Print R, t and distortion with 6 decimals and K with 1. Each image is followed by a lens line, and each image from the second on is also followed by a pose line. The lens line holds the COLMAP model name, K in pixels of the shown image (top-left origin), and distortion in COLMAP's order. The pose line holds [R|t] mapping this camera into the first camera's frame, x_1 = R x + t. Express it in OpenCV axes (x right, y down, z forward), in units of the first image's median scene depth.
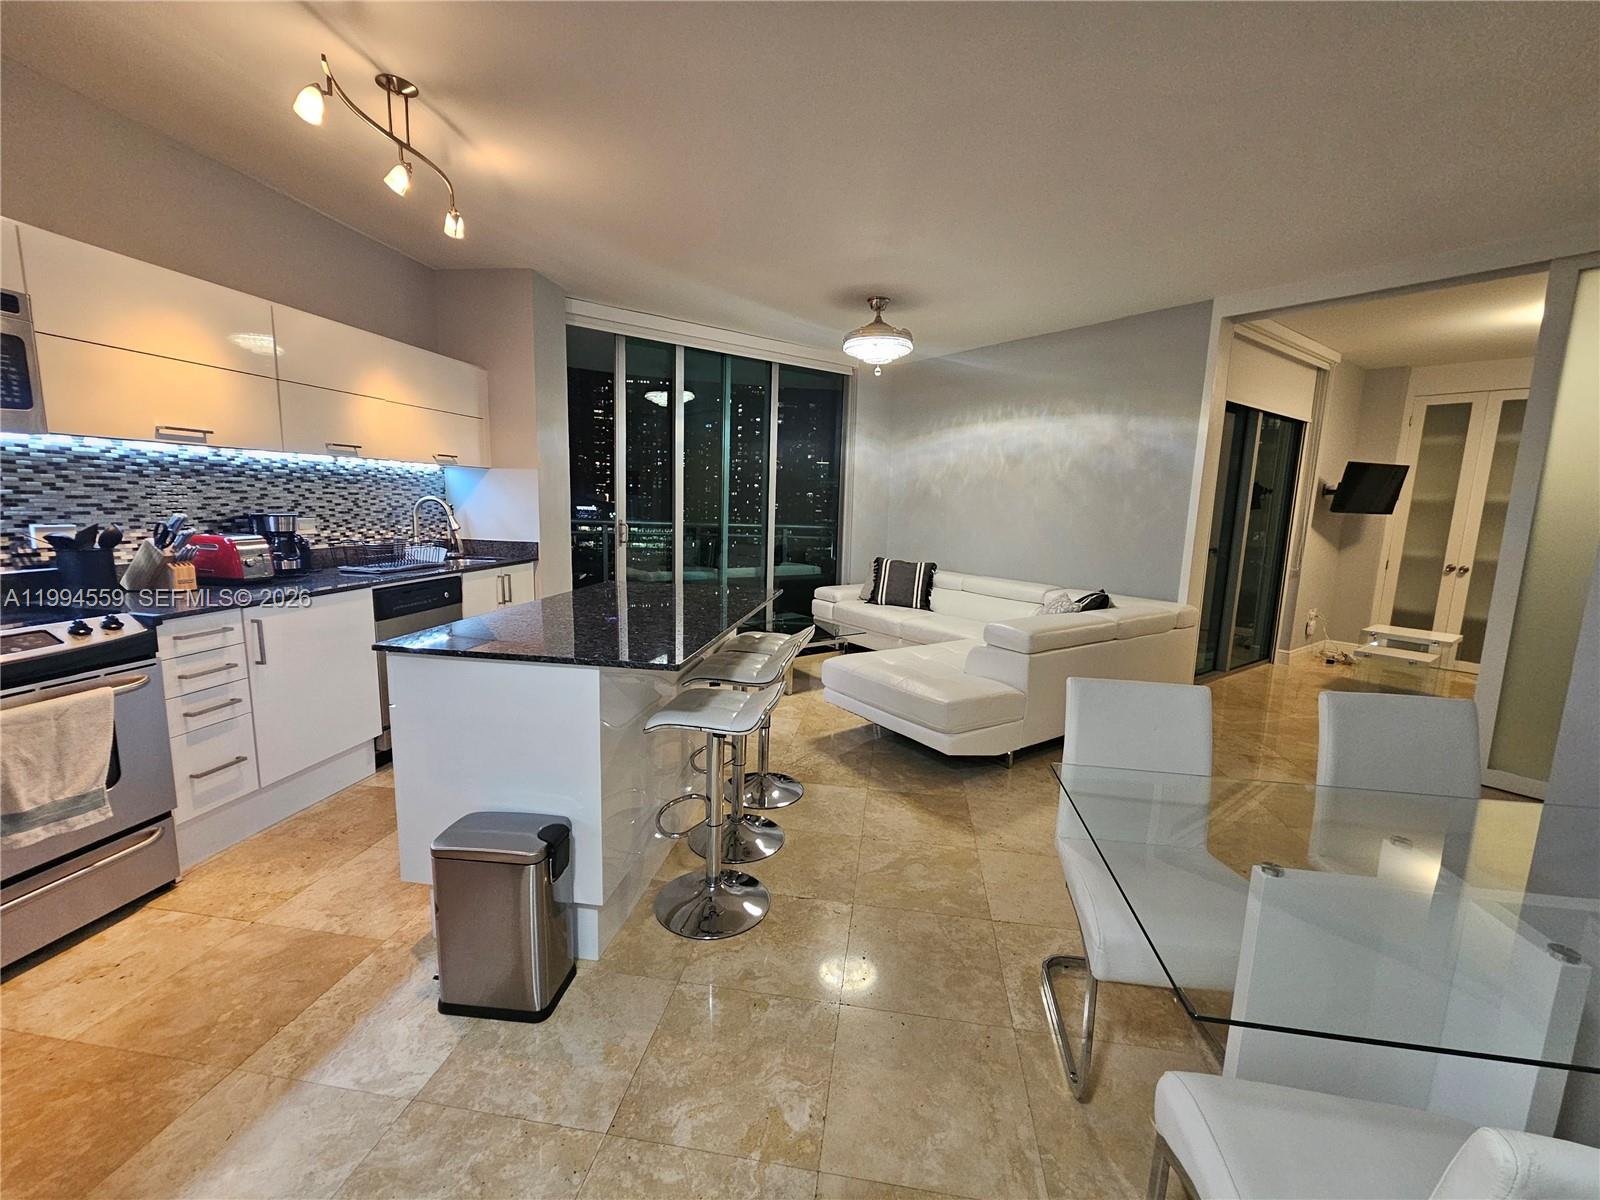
lens RADIAL K [[659.0, 0, 800.2], [0, 659.0, 597.0], [0, 0, 1]] dist [0.004524, 0.000613]
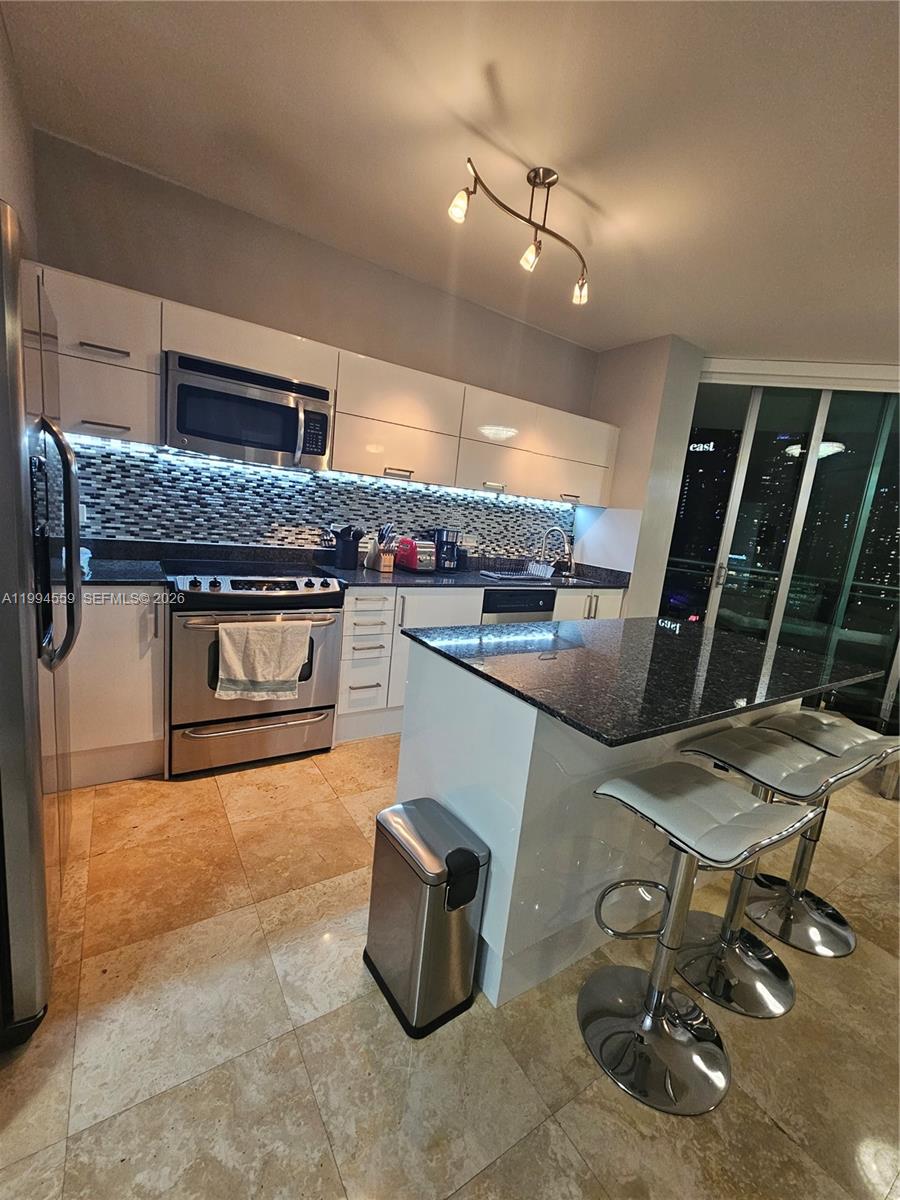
lens RADIAL K [[494.2, 0, 447.0], [0, 494.2, 597.9], [0, 0, 1]] dist [0.004524, 0.000613]
pose [[0.663659, 0.174036, -0.727508, 0.047091], [-0.196034, 0.979032, 0.055377, -0.040903], [0.721891, 0.105864, 0.683861, 0.289995]]
